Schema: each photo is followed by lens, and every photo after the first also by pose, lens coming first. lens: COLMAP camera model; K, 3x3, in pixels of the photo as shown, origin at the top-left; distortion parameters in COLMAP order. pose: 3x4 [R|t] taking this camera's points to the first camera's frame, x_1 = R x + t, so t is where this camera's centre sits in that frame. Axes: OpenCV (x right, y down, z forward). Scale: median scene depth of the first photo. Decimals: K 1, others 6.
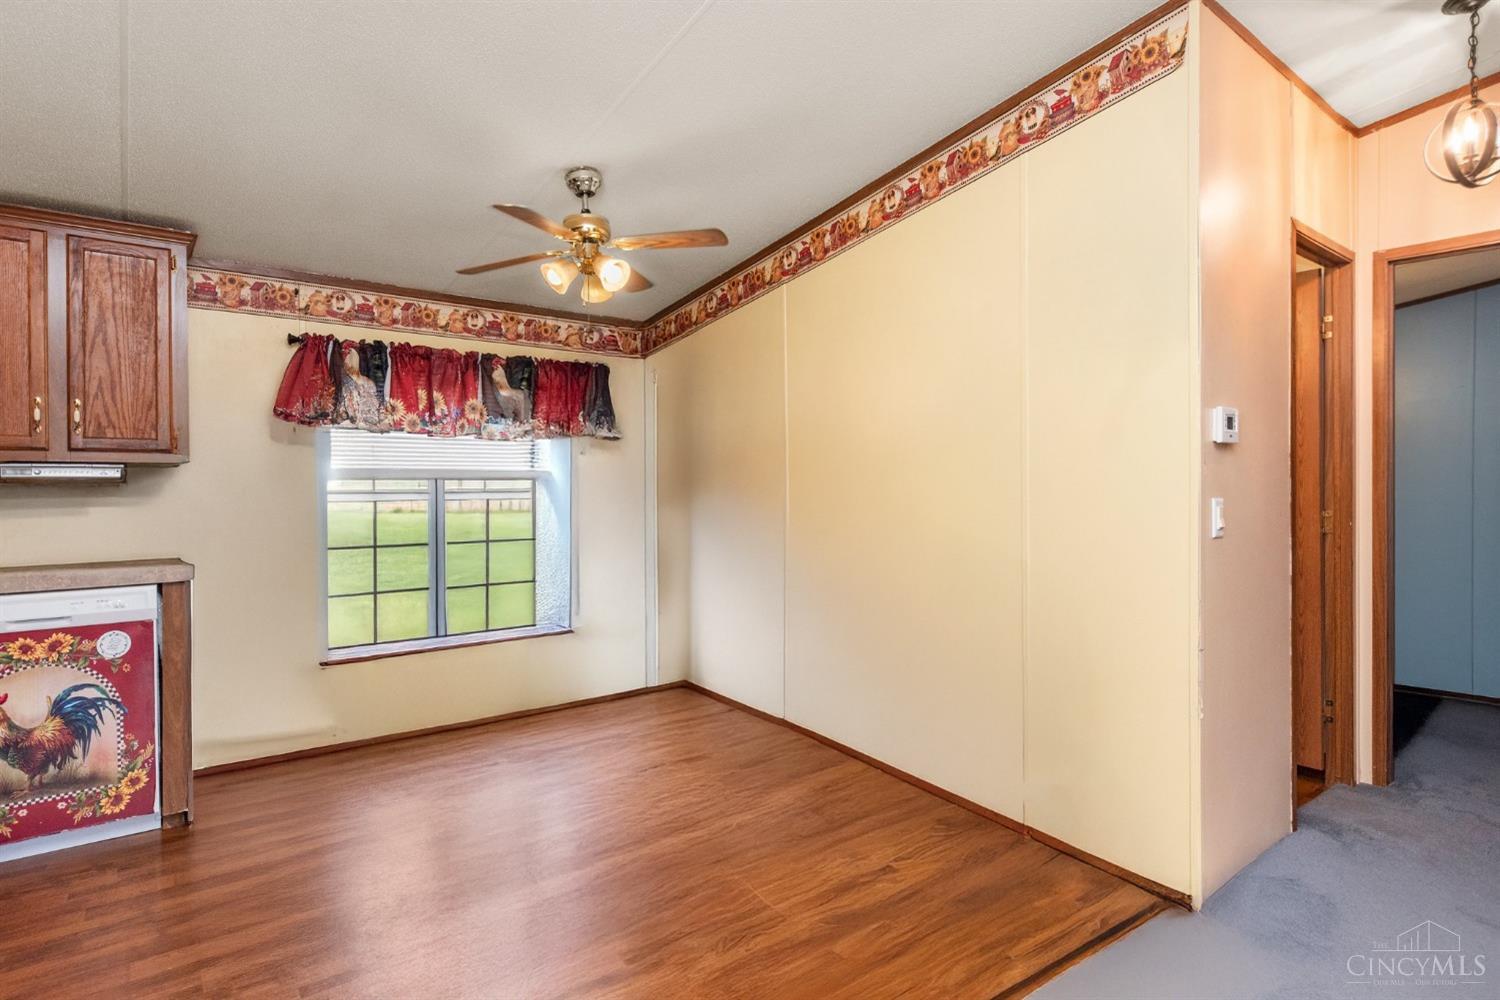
lens RADIAL K [[806.1, 0, 747.0], [0, 806.1, 479.6], [0, 0, 1]] dist [-0.004631, -0.000395]
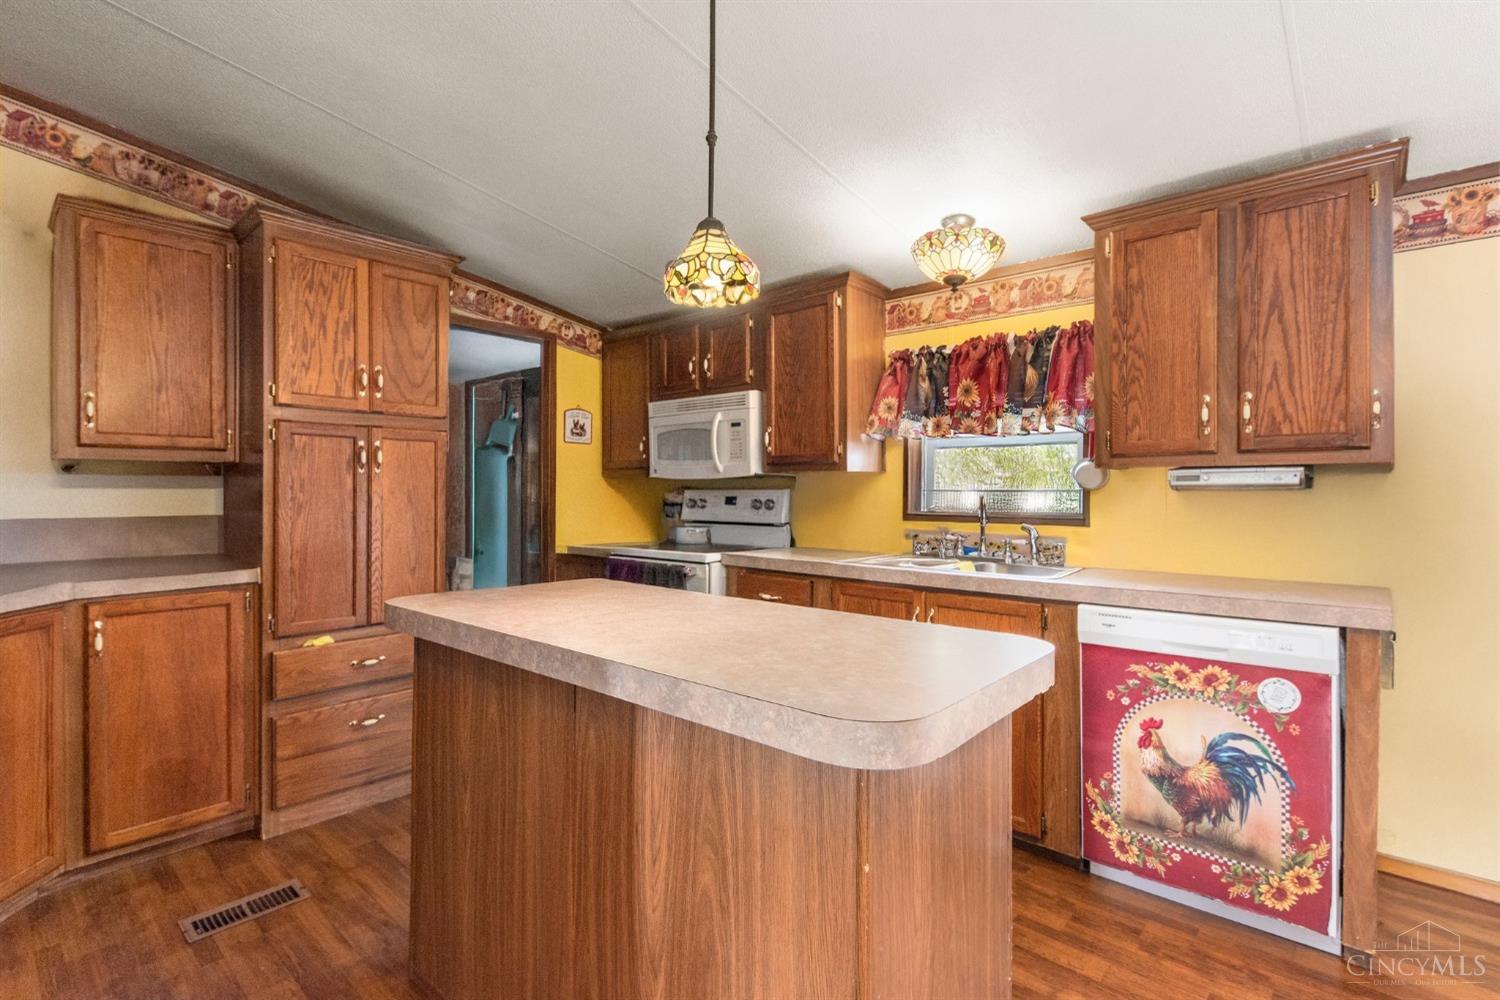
lens RADIAL K [[696.2, 0, 750.0], [0, 696.2, 500.0], [0, 0, 1]] dist [0.013133, -0.009949]
pose [[0.178072, 0.010319, -0.983963, -0.208912], [0.000197, 0.999945, 0.010523, 0.006745], [0.984017, -0.002068, 0.178061, 0.369417]]
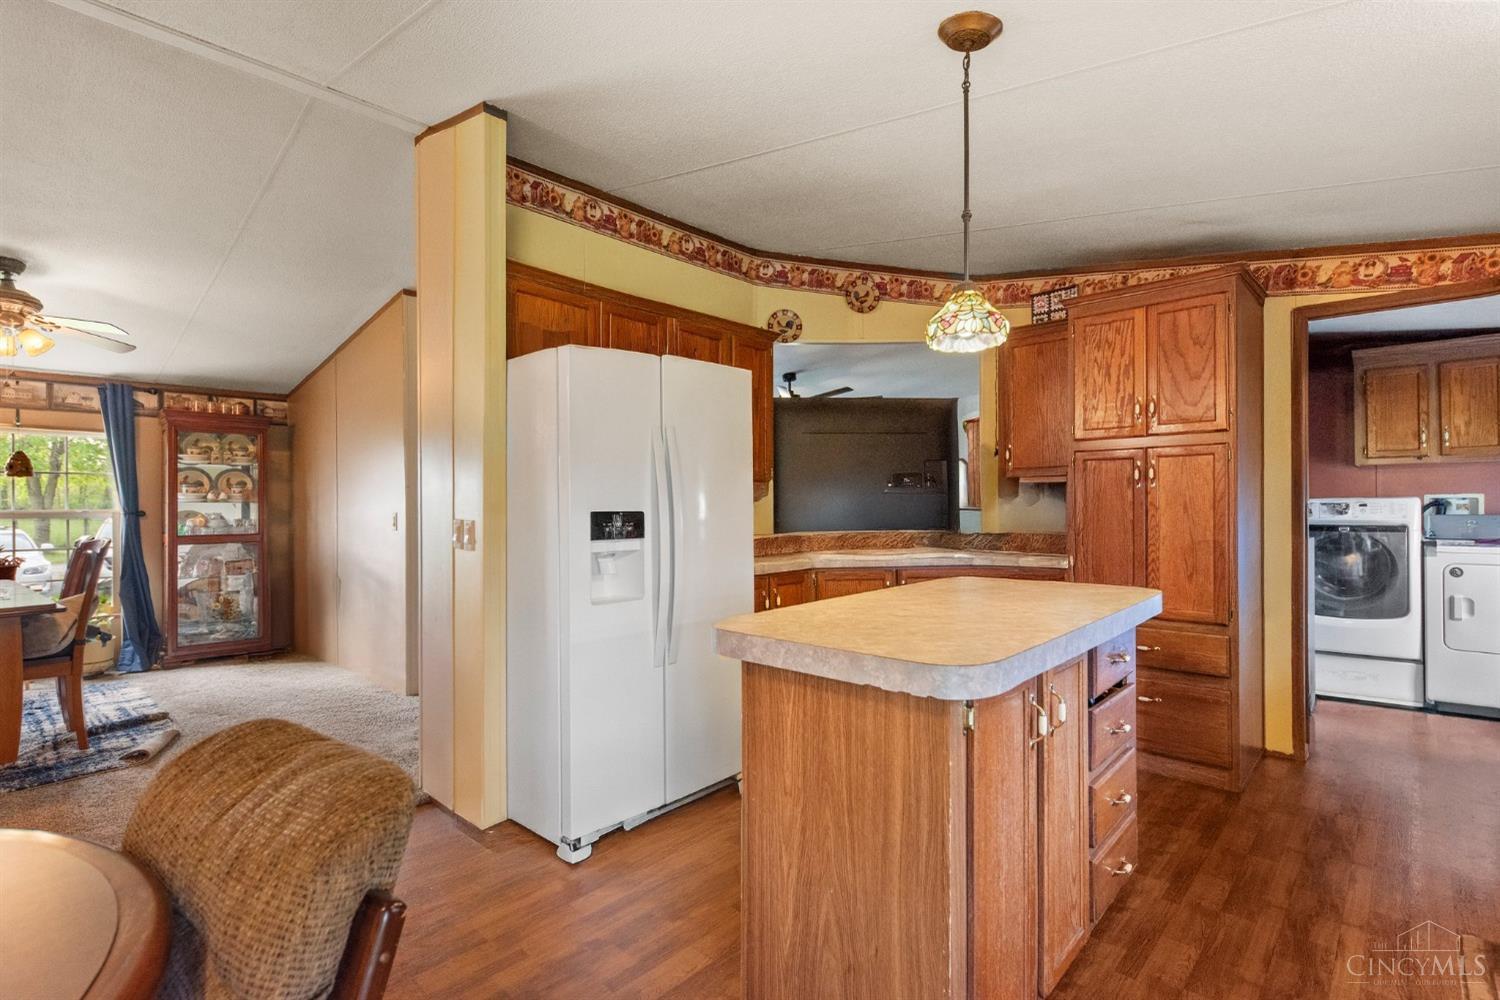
lens RADIAL K [[696.2, 0, 750.0], [0, 696.2, 500.0], [0, 0, 1]] dist [0.013133, -0.009949]
pose [[-0.988142, 0.003664, -0.153496, -0.457024], [0.004686, 0.999969, -0.006294, 0.003491], [0.153468, -0.006938, -0.988129, 1.080751]]
